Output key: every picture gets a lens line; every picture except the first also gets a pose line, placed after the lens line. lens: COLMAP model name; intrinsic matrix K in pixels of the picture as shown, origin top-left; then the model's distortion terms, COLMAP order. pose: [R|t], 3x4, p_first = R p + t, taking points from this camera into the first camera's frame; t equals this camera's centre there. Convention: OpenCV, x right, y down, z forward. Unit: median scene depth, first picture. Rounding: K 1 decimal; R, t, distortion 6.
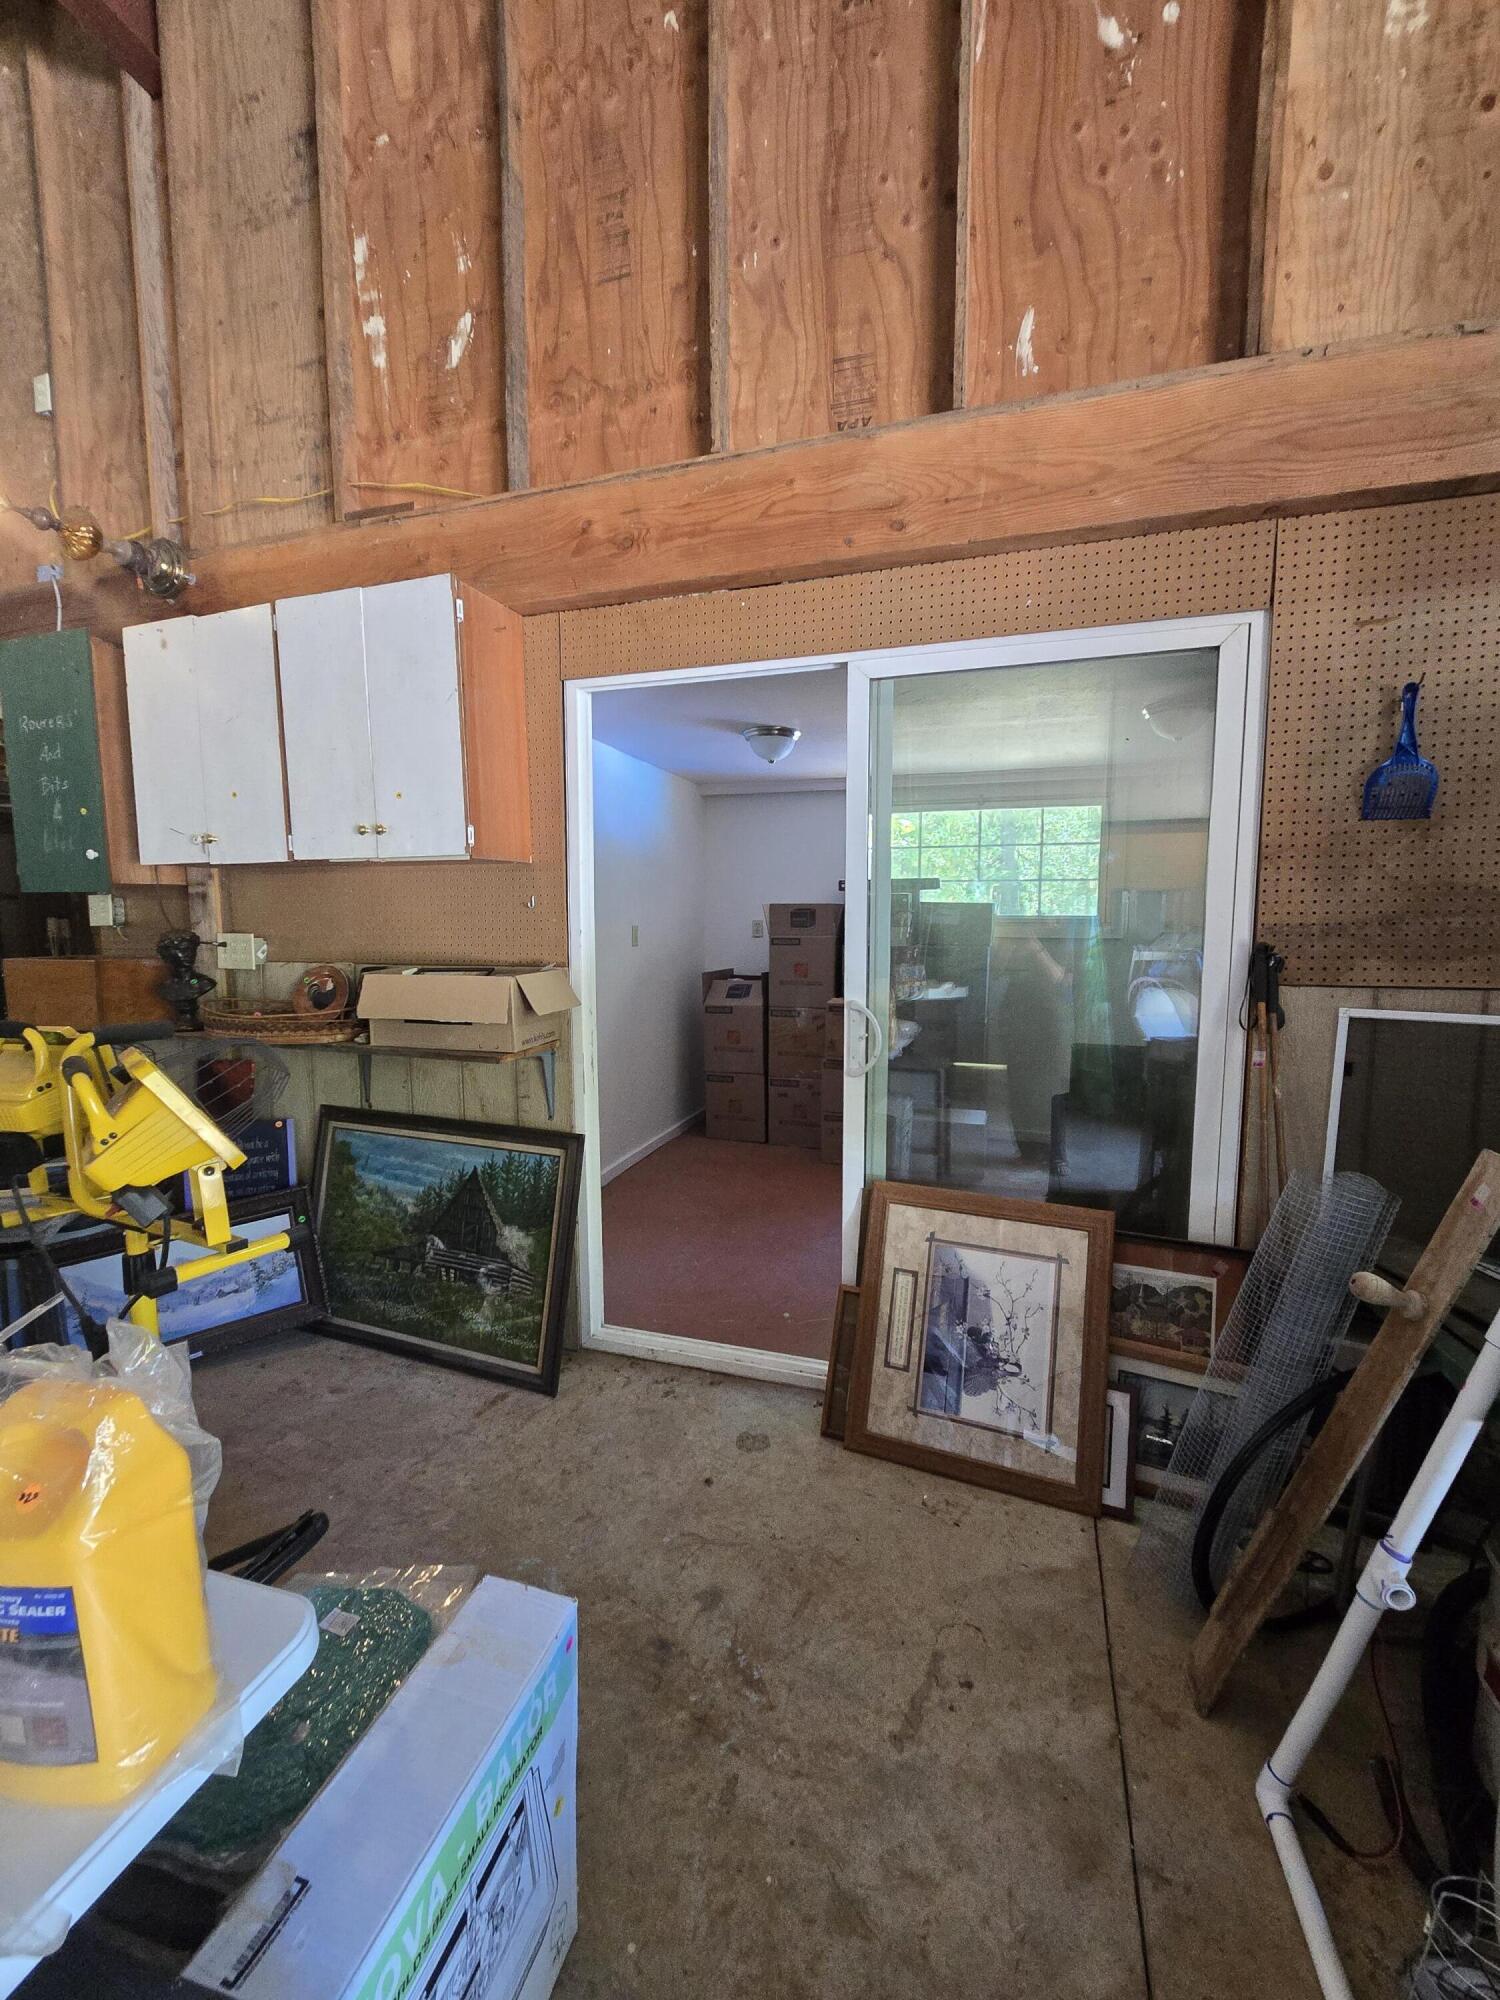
lens RADIAL K [[818.6, 0, 751.2], [0, 818.6, 1004.5], [0, 0, 1]] dist [-0.001930, 0.000194]
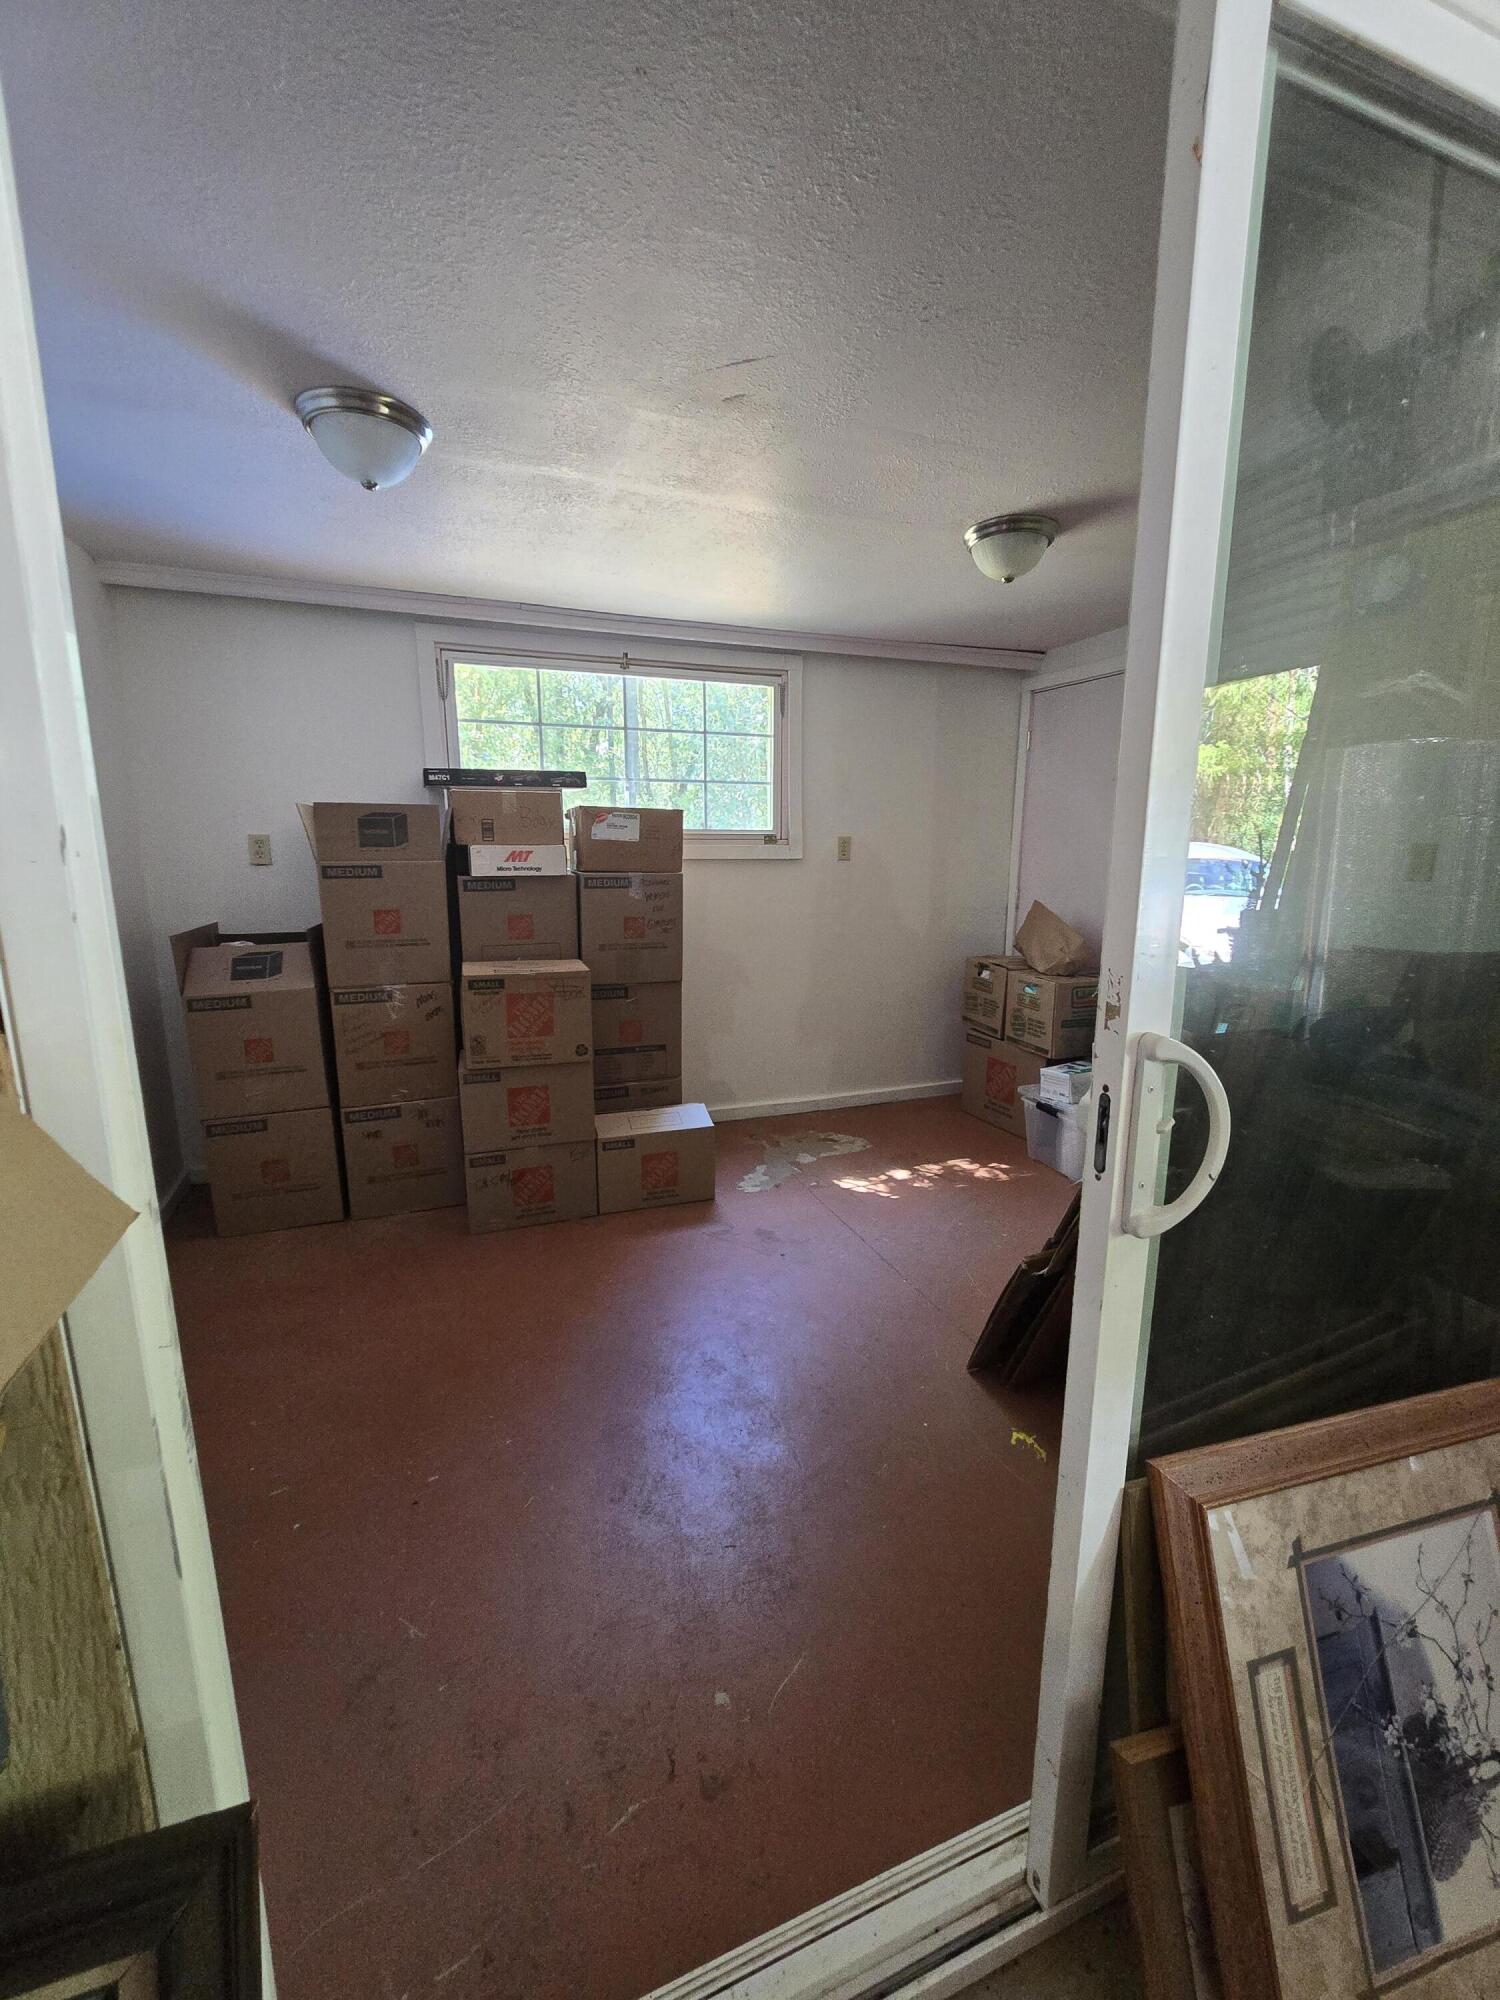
lens RADIAL K [[818.6, 0, 751.2], [0, 818.6, 1004.5], [0, 0, 1]] dist [-0.001930, 0.000194]
pose [[0.776250, -0.120958, 0.618712, -0.104972], [0.065908, 0.991614, 0.111170, -0.030769], [-0.626970, -0.045517, 0.777712, 0.385415]]
